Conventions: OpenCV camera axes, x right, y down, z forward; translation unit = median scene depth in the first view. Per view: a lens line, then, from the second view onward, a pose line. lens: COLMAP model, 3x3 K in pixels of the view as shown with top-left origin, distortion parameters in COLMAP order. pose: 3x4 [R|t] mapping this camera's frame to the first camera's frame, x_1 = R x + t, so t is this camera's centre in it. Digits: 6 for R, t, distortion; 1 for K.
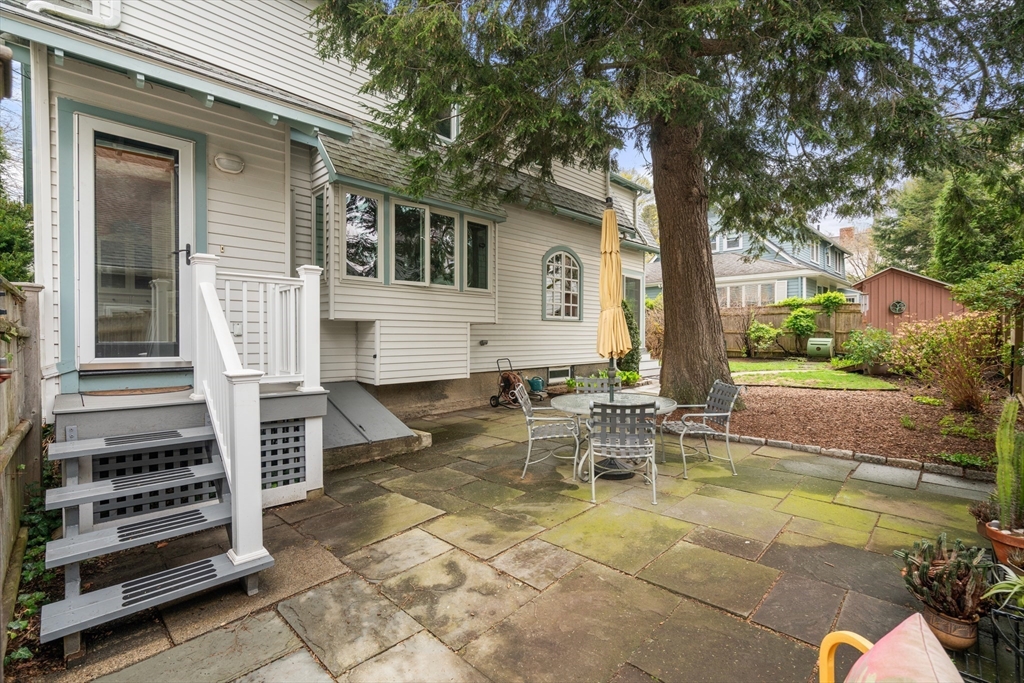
lens RADIAL K [[476.3, 0, 513.3], [0, 476.3, 340.4], [0, 0, 1]] dist [-0.001919, 0.000164]
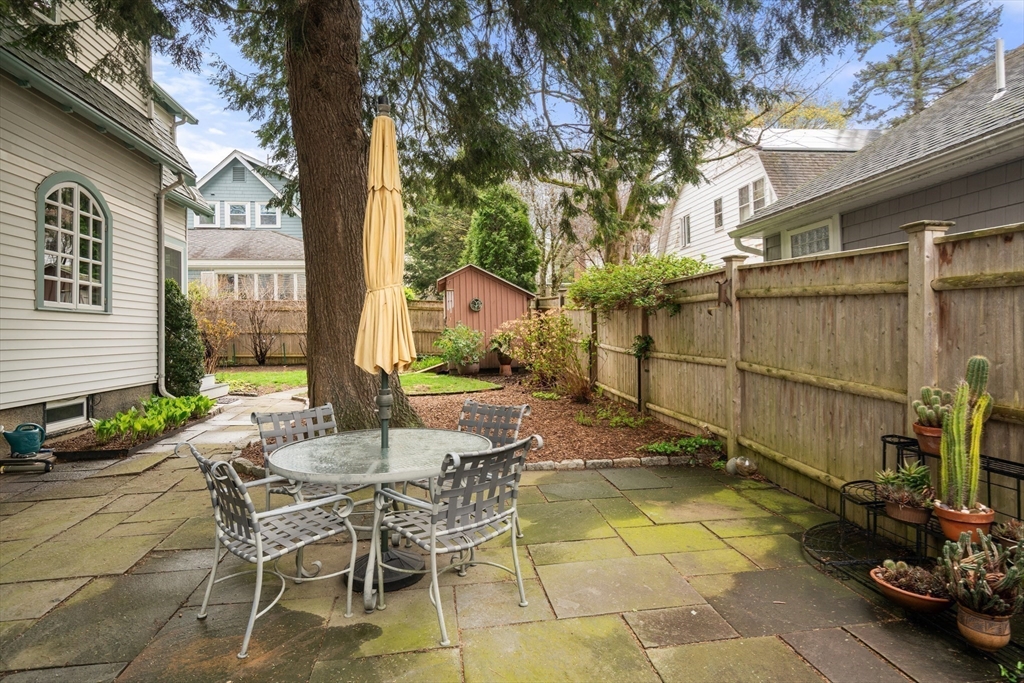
lens RADIAL K [[585.4, 0, 529.0], [0, 585.4, 318.6], [0, 0, 1]] dist [0.002729, 0.000326]
pose [[0.600785, 0.008810, 0.799362, -0.162373], [0.025497, 0.999219, -0.030176, -0.001962], [-0.799004, 0.038511, 0.600091, 0.275886]]
